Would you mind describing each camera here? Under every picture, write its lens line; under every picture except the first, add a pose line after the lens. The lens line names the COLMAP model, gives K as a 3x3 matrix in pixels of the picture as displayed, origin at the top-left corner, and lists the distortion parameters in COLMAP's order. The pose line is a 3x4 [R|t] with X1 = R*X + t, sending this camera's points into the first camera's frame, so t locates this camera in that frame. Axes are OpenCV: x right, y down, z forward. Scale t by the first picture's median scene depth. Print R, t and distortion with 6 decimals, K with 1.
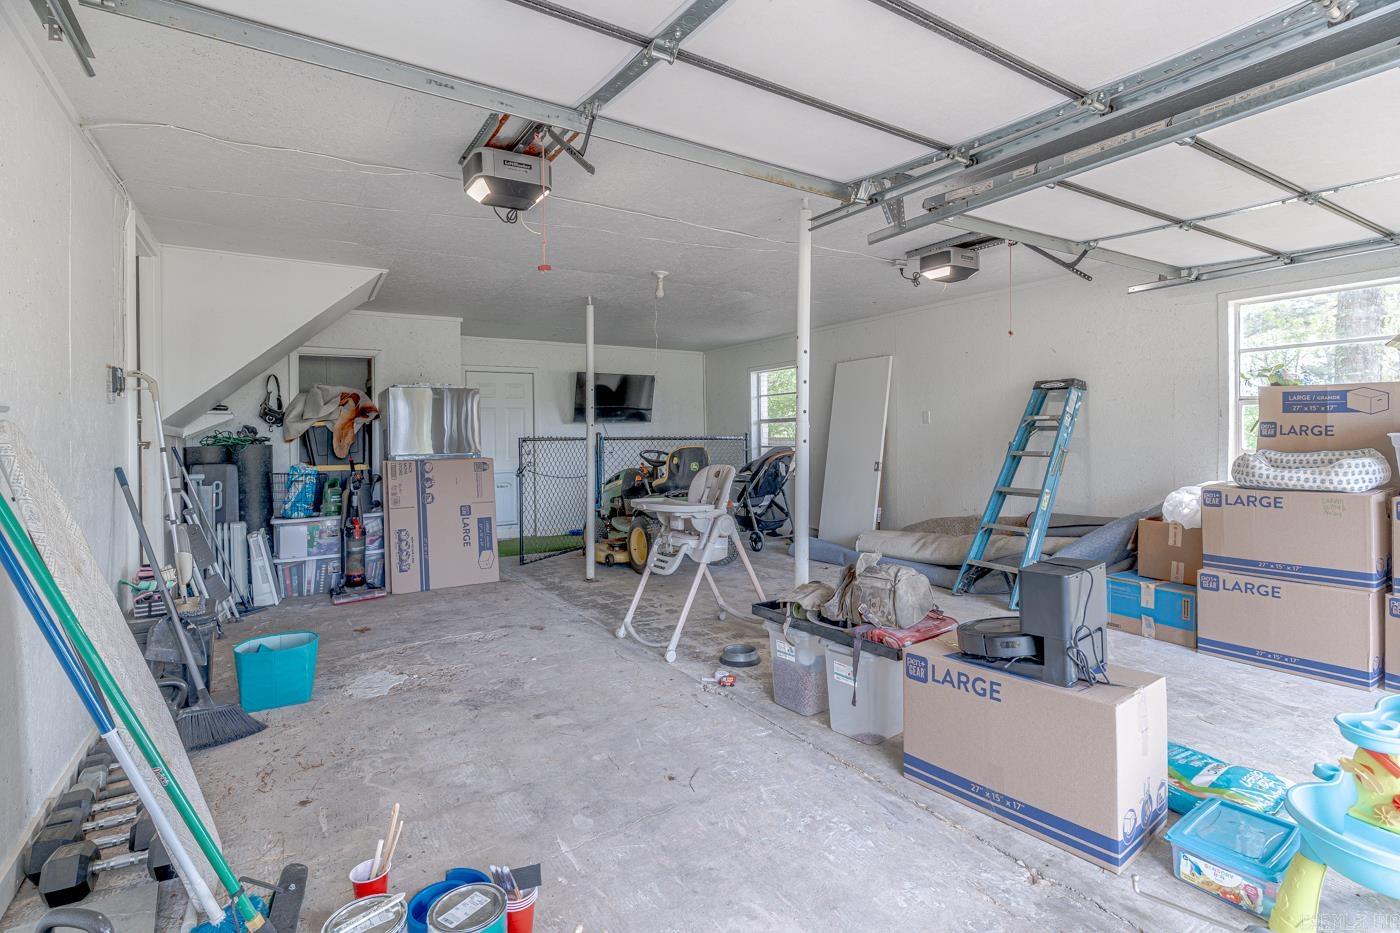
lens RADIAL K [[677.2, 0, 696.0], [0, 677.2, 432.8], [0, 0, 1]] dist [-0.001711, 0.000012]
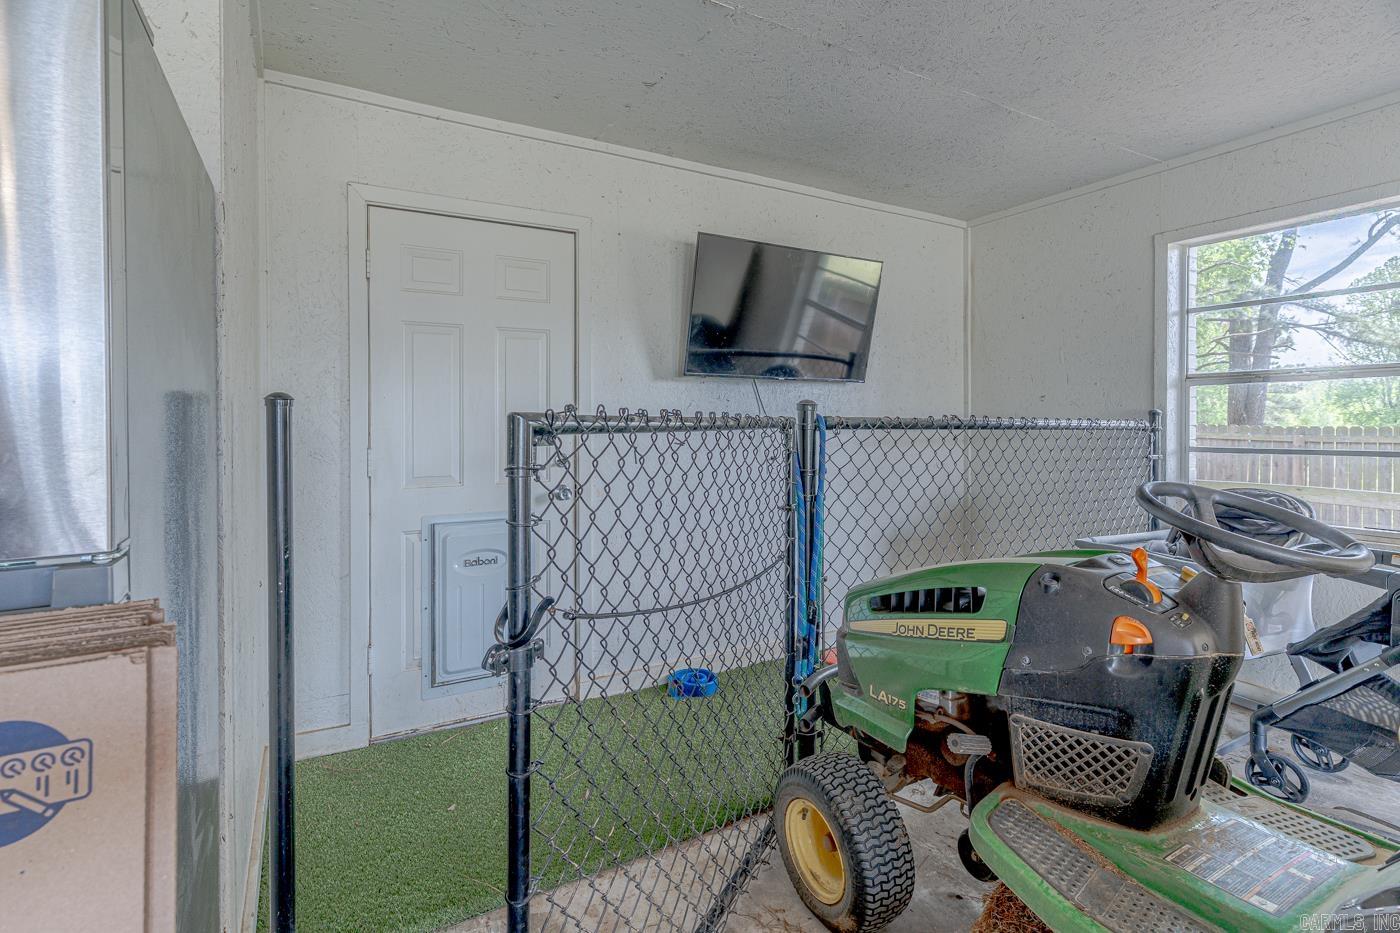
lens RADIAL K [[677.2, 0, 696.0], [0, 677.2, 432.8], [0, 0, 1]] dist [-0.001711, 0.000012]
pose [[0.999066, 0.011732, -0.041599, -0.166484], [-0.010574, 0.999554, 0.027941, 0.004534], [0.041908, -0.027475, 0.998744, 0.665356]]
